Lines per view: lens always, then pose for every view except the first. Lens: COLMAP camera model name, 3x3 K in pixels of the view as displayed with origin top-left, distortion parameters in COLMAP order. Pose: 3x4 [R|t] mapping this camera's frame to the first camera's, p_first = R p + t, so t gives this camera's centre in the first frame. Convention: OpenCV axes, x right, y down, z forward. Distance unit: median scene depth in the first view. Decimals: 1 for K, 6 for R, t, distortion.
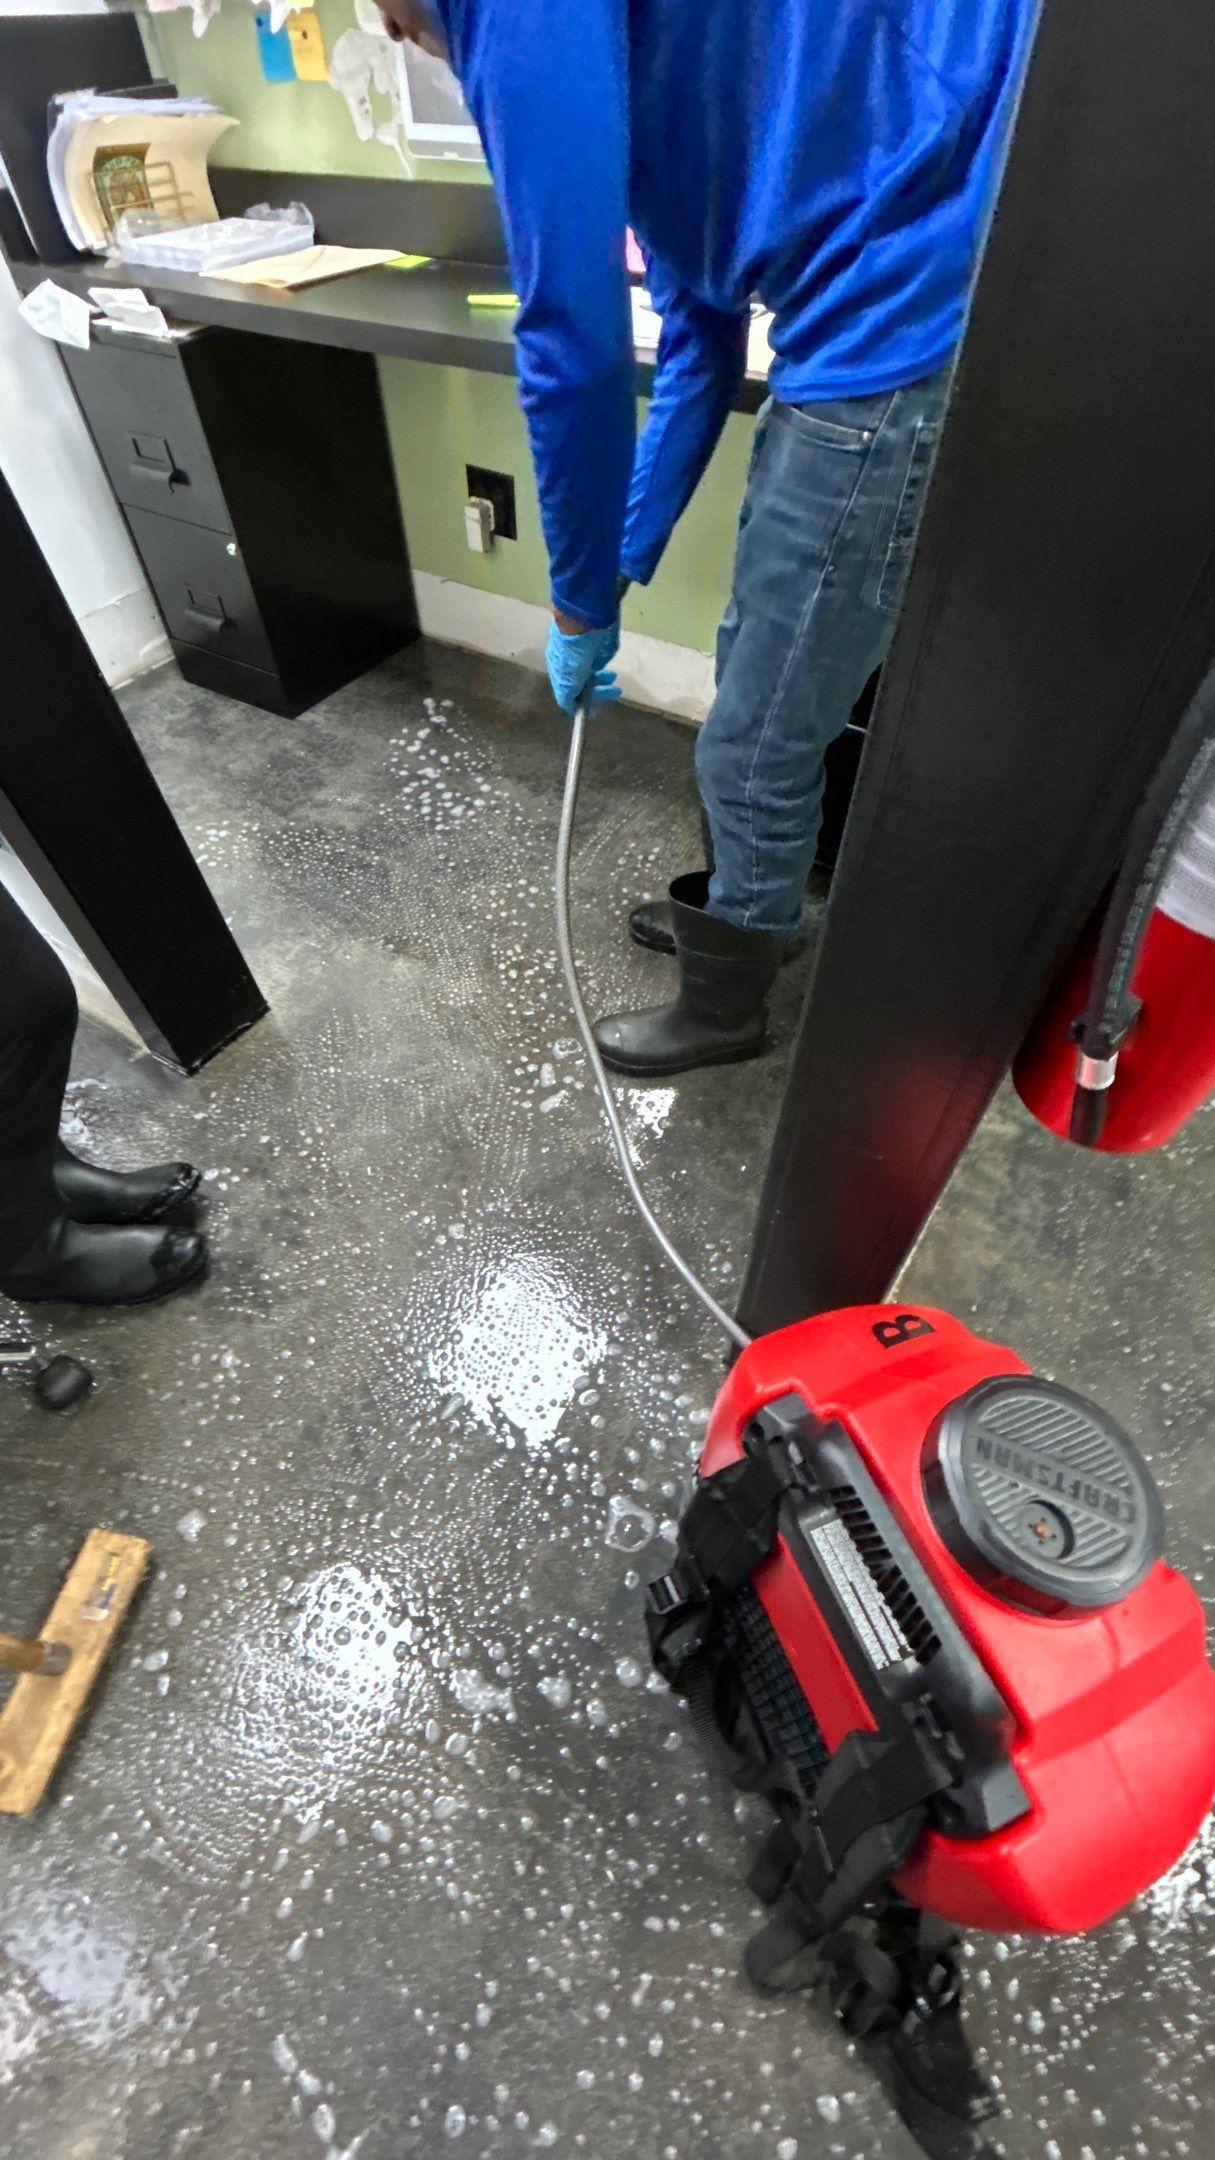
lens RADIAL K [[881.4, 0, 601.1], [0, 881.4, 1076.8], [0, 0, 1]] dist [0.000220, 0.000325]
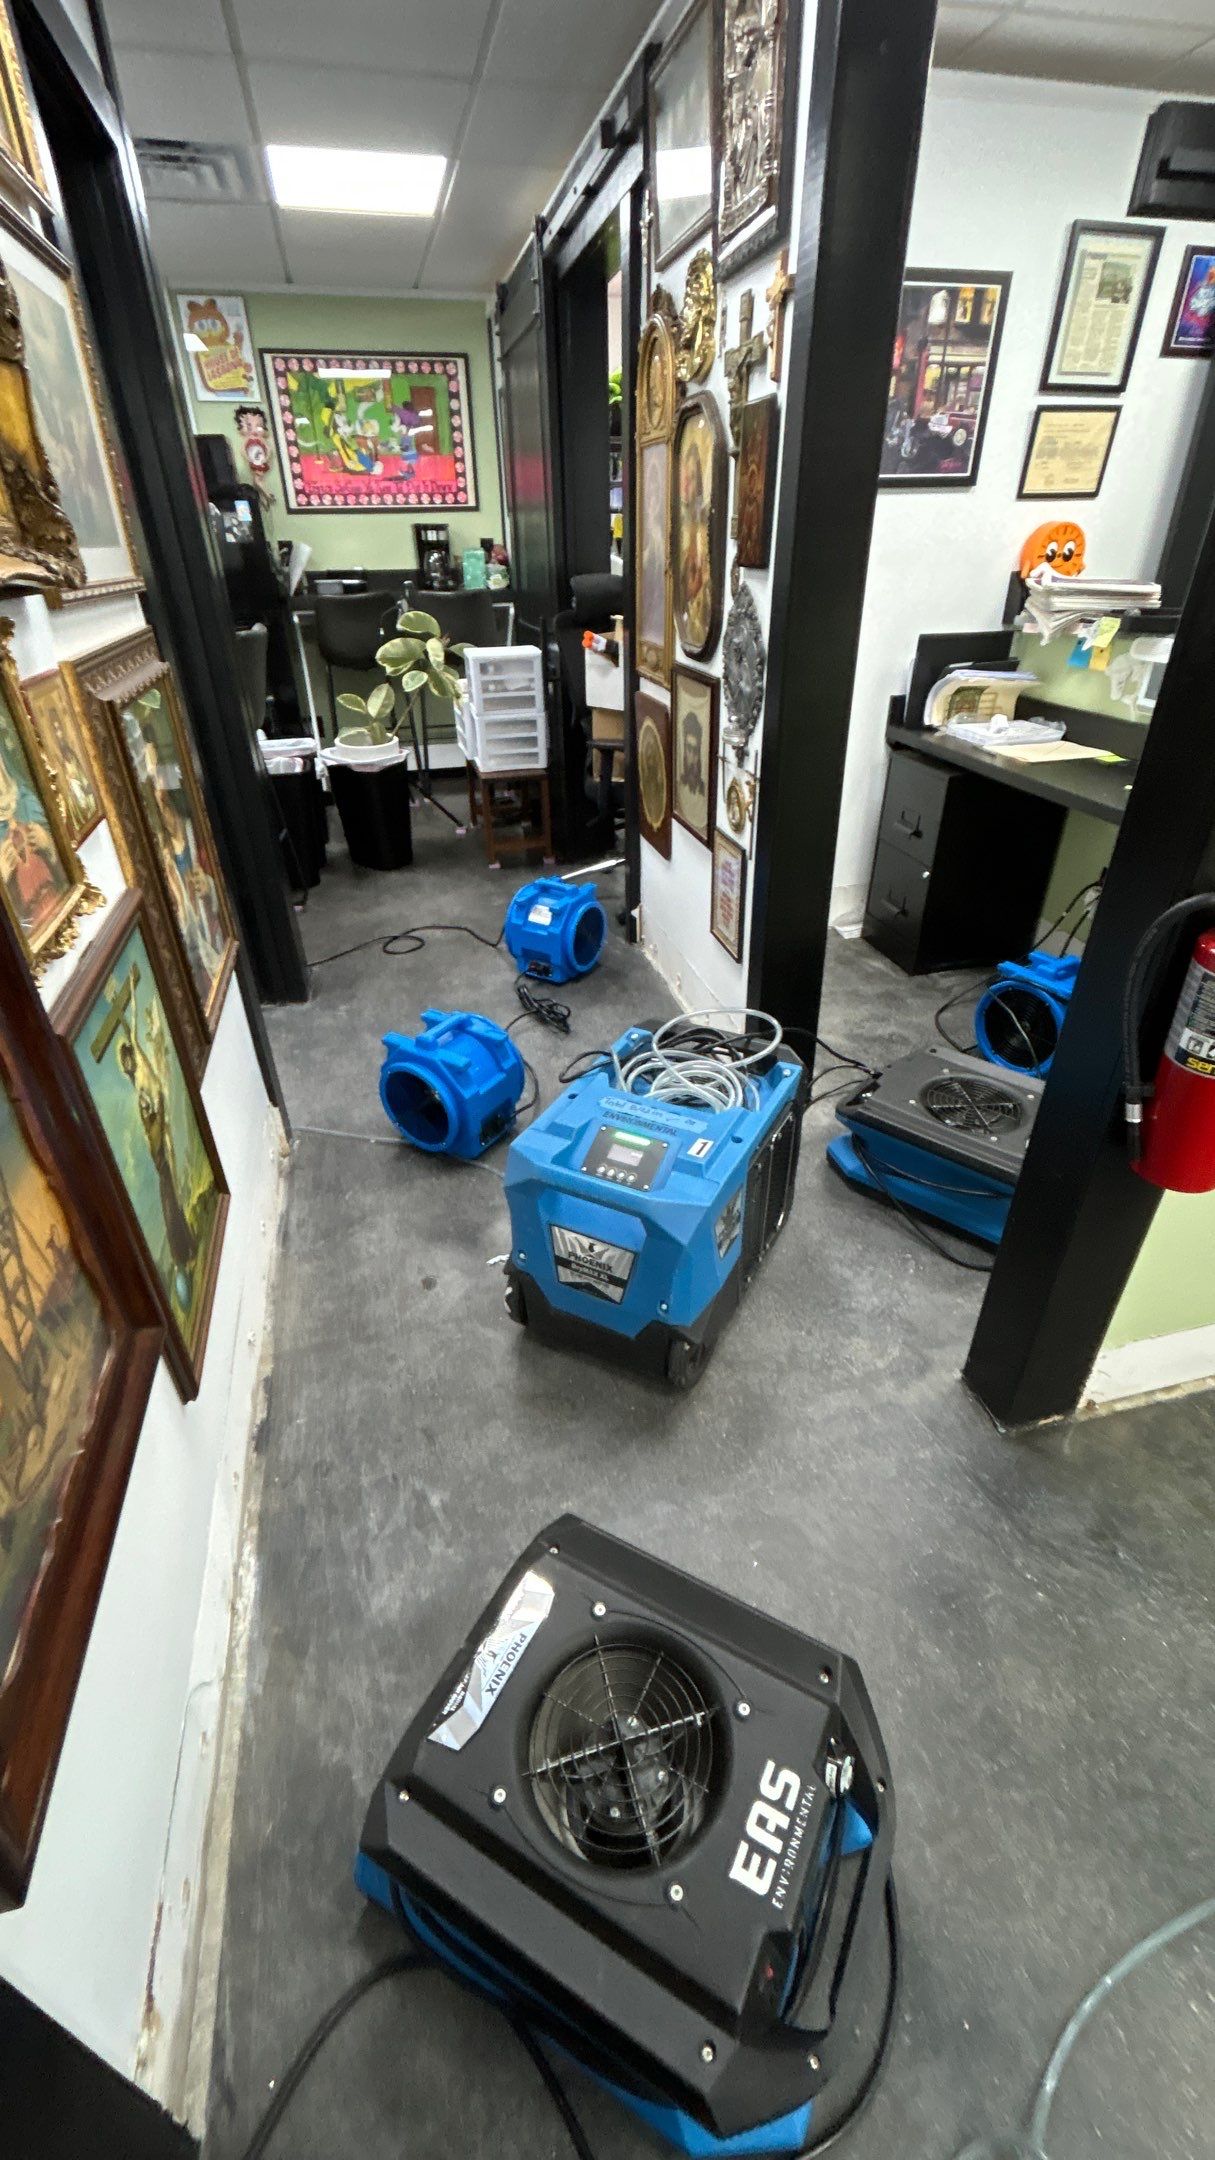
lens RADIAL K [[881.4, 0, 623.1], [0, 881.4, 1081.8], [0, 0, 1]] dist [0.000220, 0.000325]
pose [[0.743982, 0.364076, -0.560302, 0.230519], [-0.529166, 0.833038, -0.161342, 0.299361], [0.408013, 0.416528, 0.812422, -0.423972]]
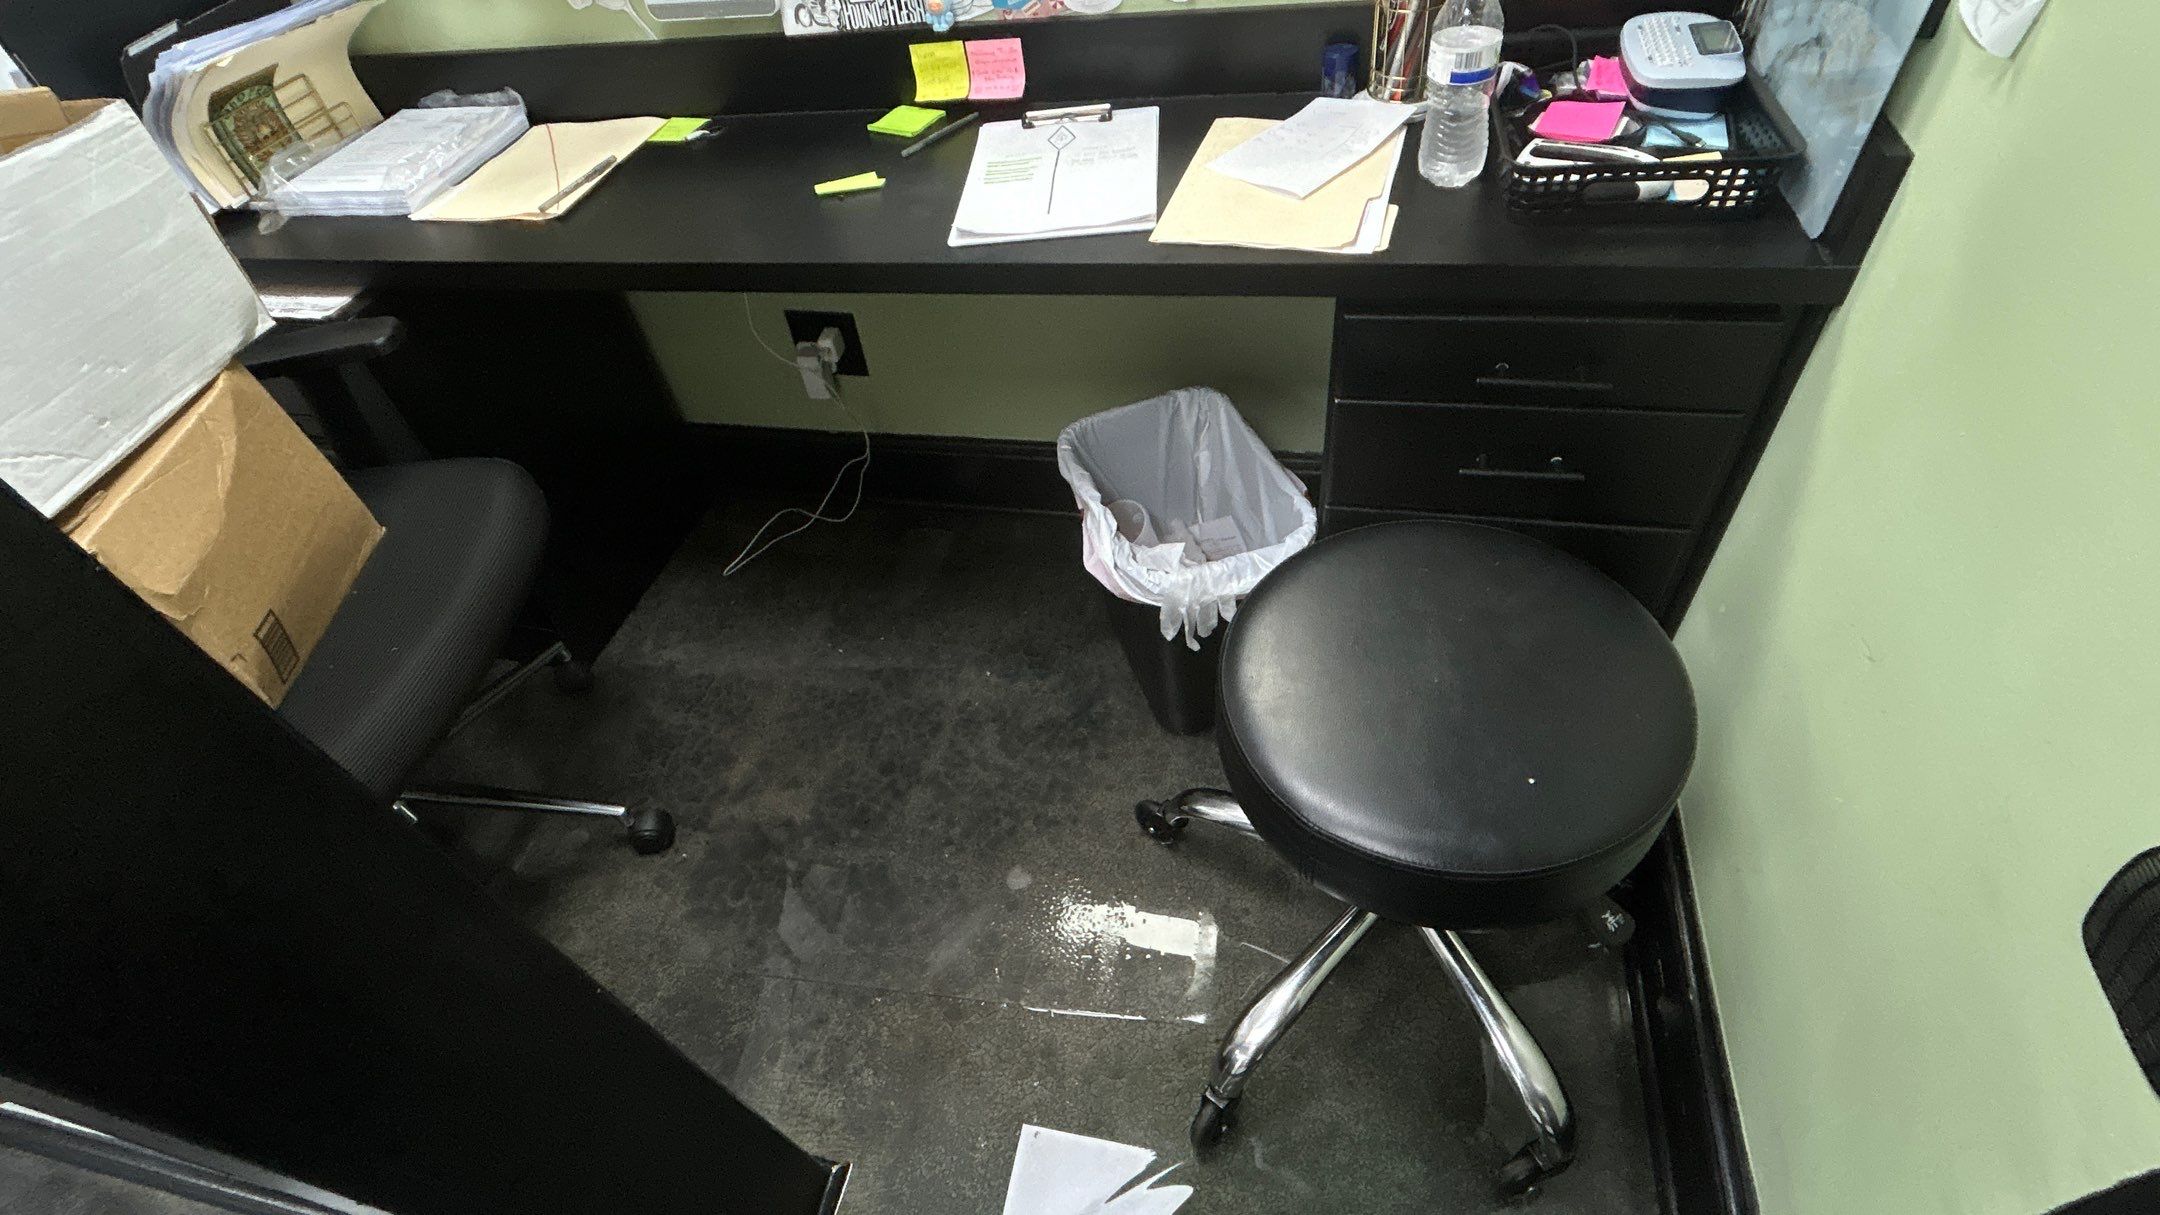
lens RADIAL K [[1002.9, 0, 1083.1], [0, 1002.9, 604.1], [0, 0, 1]] dist [-0.003976, -0.000092]
pose [[0.930809, -0.317242, 0.181529, -0.170696], [0.335691, 0.938464, -0.081221, -0.322619], [-0.144592, 0.136539, 0.980026, 0.128807]]
